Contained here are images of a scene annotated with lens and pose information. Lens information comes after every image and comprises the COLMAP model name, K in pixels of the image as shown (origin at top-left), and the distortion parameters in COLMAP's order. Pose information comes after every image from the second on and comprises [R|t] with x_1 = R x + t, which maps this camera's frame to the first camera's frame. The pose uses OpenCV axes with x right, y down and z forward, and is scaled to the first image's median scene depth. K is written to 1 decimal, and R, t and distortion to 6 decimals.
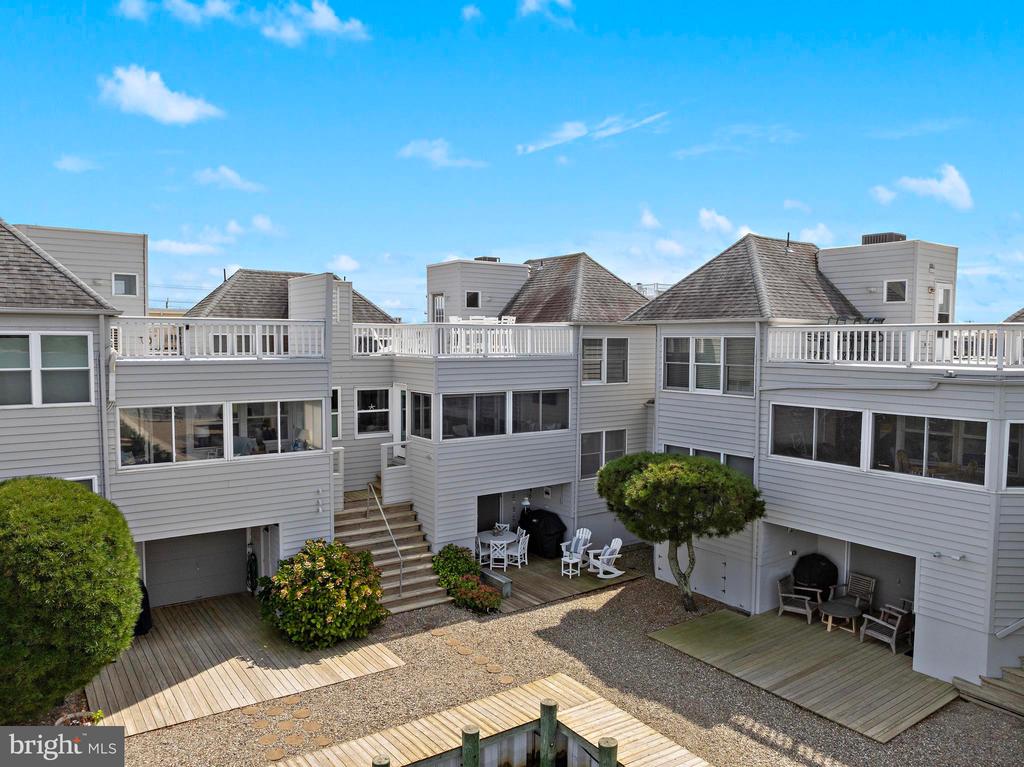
lens RADIAL K [[721.9, 0, 512.4], [0, 721.9, 384.9], [0, 0, 1]] dist [-0.045666, 0.008758]
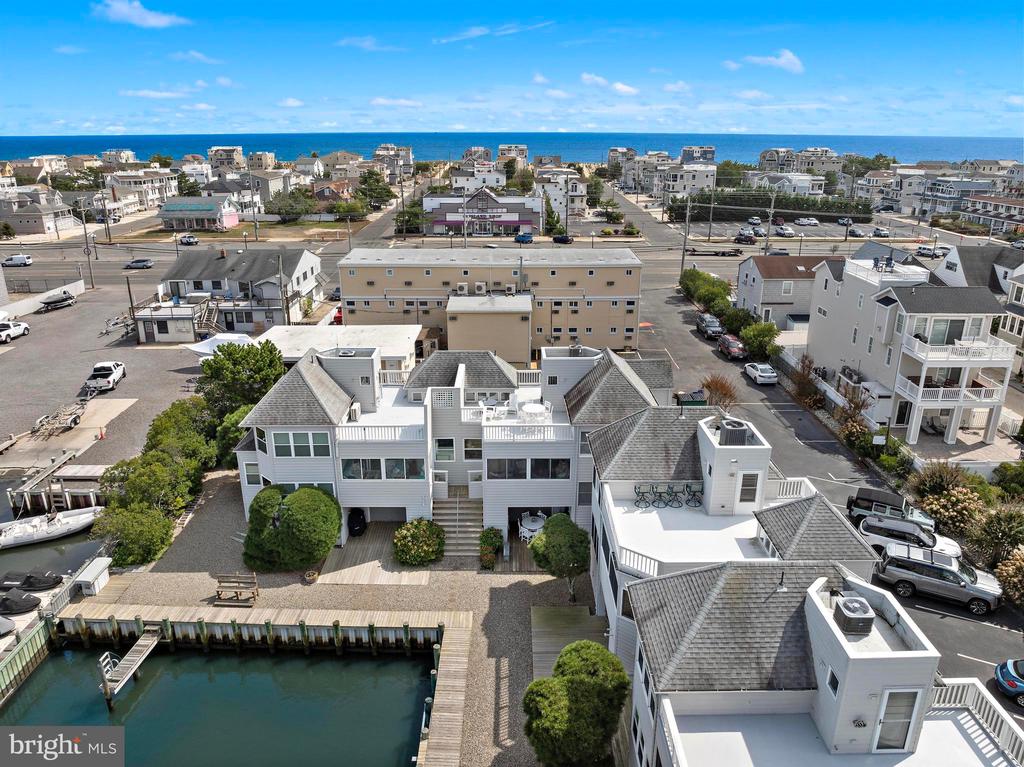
lens RADIAL K [[721.9, 0, 509.7], [0, 721.9, 380.9], [0, 0, 1]] dist [-0.045666, 0.008758]
pose [[0.818739, 0.181941, -0.544577, 1.015616], [-0.028363, 0.960124, 0.278131, -0.761356], [0.573465, -0.212271, 0.791251, -0.492226]]
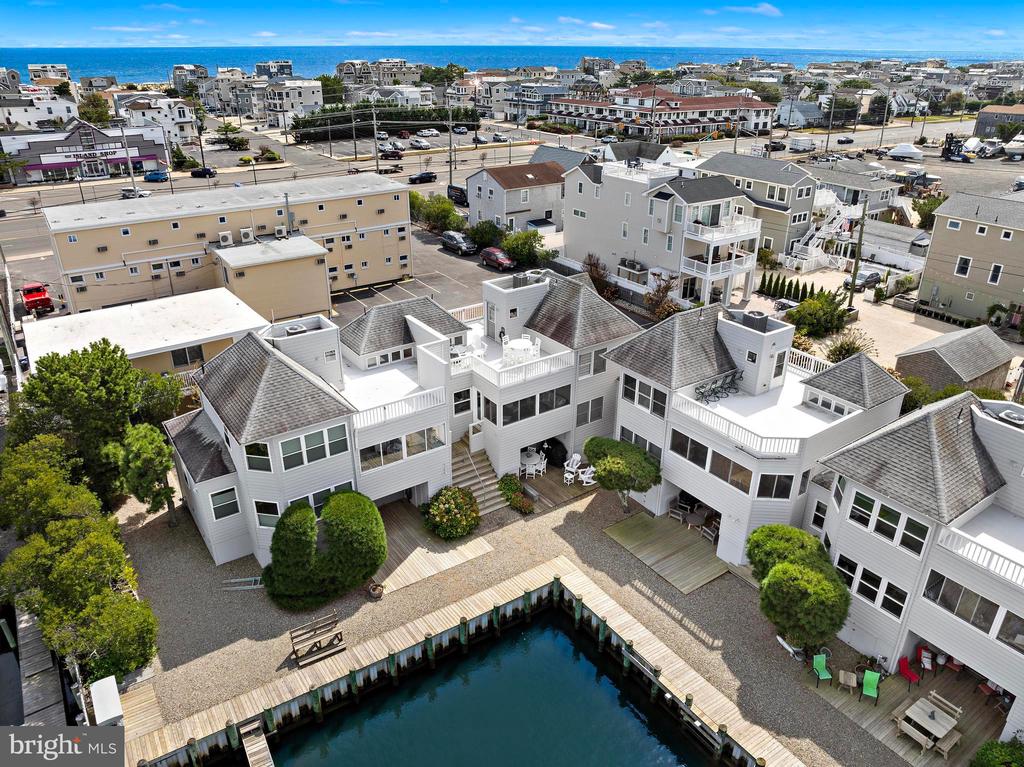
lens RADIAL K [[721.9, 0, 513.9], [0, 721.9, 384.8], [0, 0, 1]] dist [-0.045666, 0.008758]
pose [[0.999985, 0.000071, -0.005425, -0.059884], [0.001975, 0.926620, 0.375995, -0.759990], [0.005054, -0.376000, 0.926606, -0.735049]]
